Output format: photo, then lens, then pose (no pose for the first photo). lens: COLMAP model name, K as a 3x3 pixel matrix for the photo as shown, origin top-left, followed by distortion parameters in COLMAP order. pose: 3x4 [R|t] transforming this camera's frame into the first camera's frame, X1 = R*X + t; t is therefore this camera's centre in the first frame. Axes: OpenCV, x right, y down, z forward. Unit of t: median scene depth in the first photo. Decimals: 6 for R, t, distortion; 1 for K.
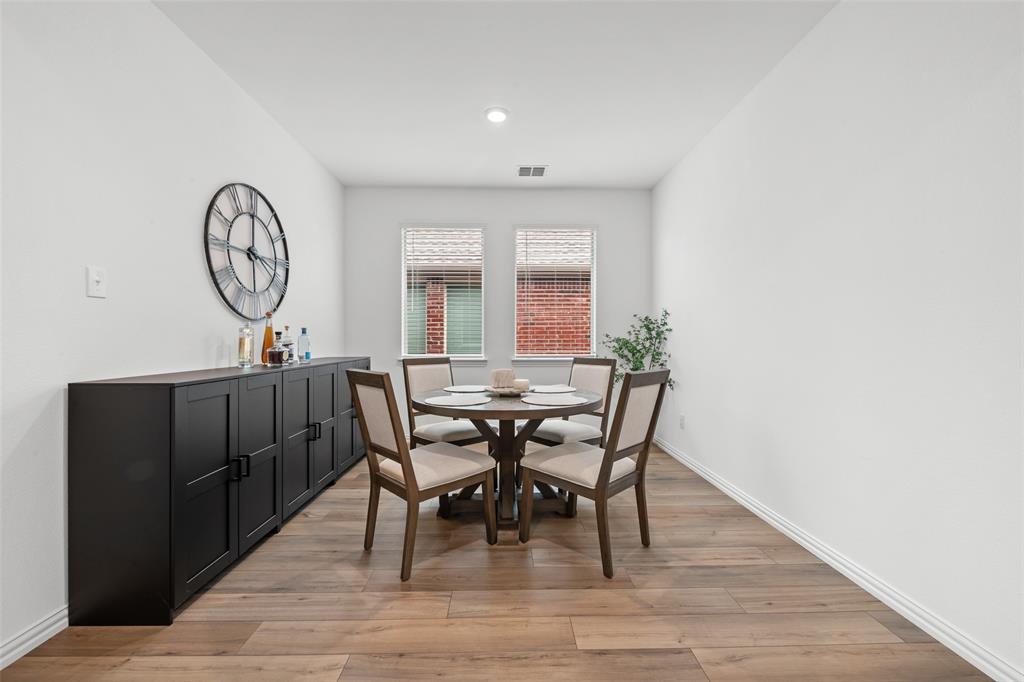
lens RADIAL K [[408.0, 0, 508.0], [0, 408.0, 337.5], [0, 0, 1]] dist [0.002704, -0.003103]
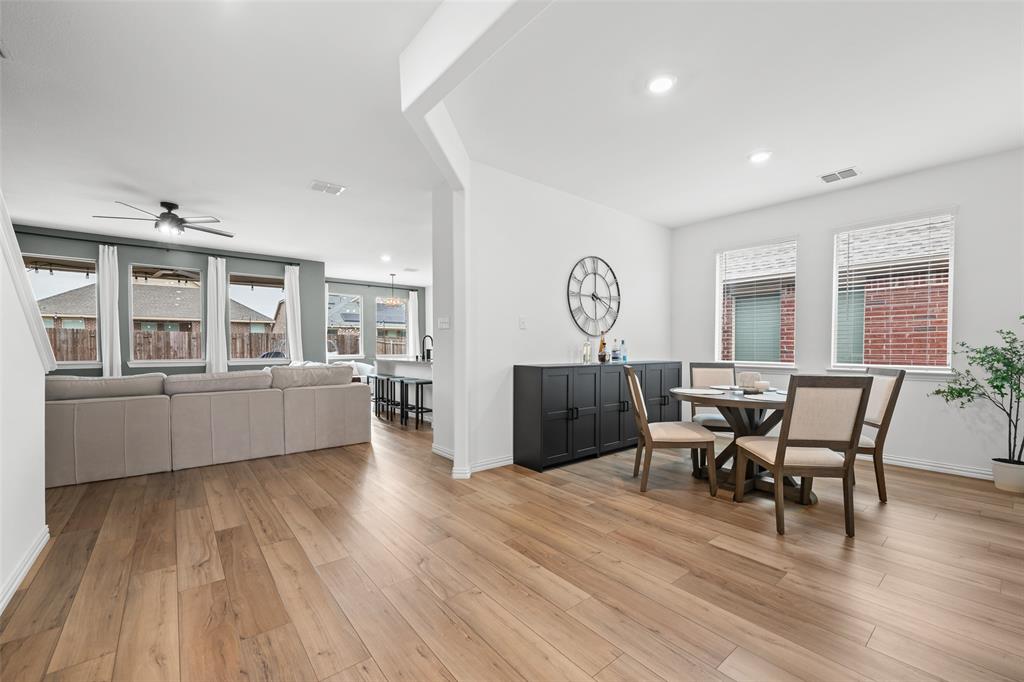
lens RADIAL K [[408.0, 0, 520.2], [0, 408.0, 355.5], [0, 0, 1]] dist [0.002704, -0.003103]
pose [[0.626239, 0.017945, -0.779425, 0.524067], [-0.000701, 0.999748, 0.022454, -0.000323], [0.779631, -0.013515, 0.626094, -0.309779]]
